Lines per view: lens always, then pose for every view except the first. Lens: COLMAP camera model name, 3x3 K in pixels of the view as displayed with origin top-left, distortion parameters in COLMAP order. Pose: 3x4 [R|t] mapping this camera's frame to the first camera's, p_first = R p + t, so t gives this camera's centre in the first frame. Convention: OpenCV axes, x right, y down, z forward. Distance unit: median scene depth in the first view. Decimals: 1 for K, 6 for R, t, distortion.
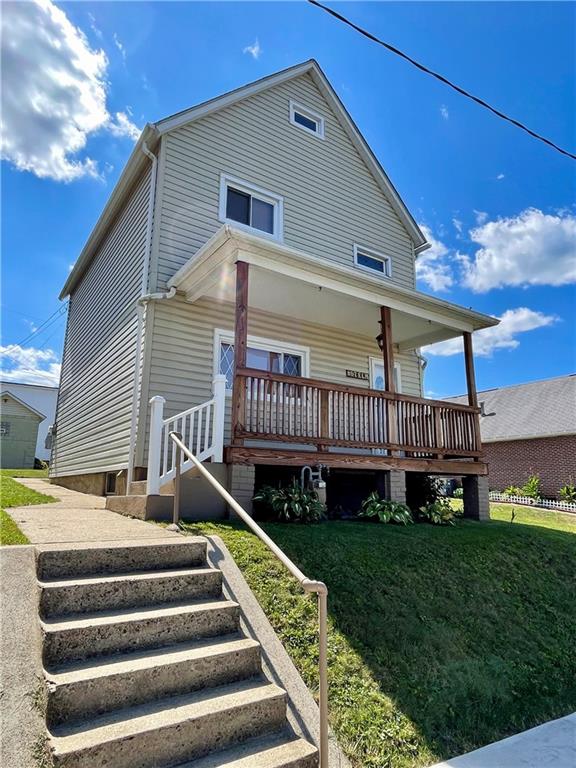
lens RADIAL K [[474.1, 0, 287.8], [0, 474.1, 383.2], [0, 0, 1]] dist [-0.000121, 0.001386]
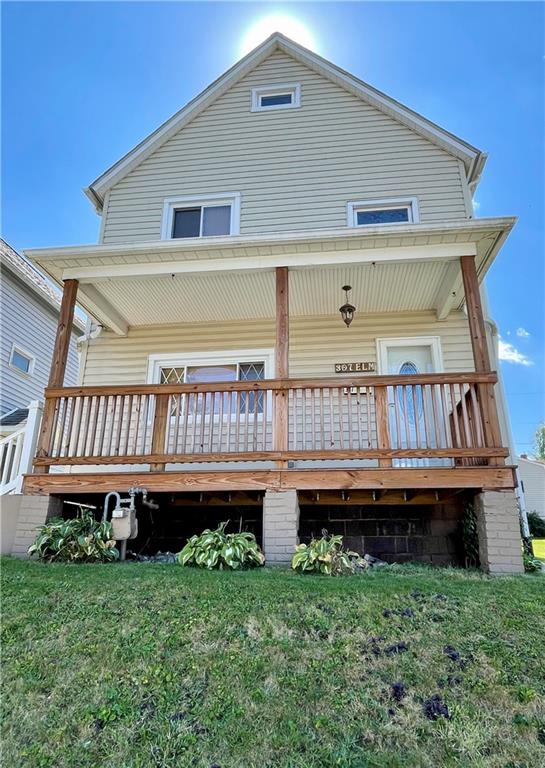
lens RADIAL K [[489.4, 0, 273.6], [0, 489.4, 385.3], [0, 0, 1]] dist [0.003241, -0.002606]
pose [[0.757735, -0.217566, -0.615225, 0.619286], [0.151352, 0.975670, -0.158621, 0.134313], [0.634767, 0.027077, 0.772229, 0.412537]]
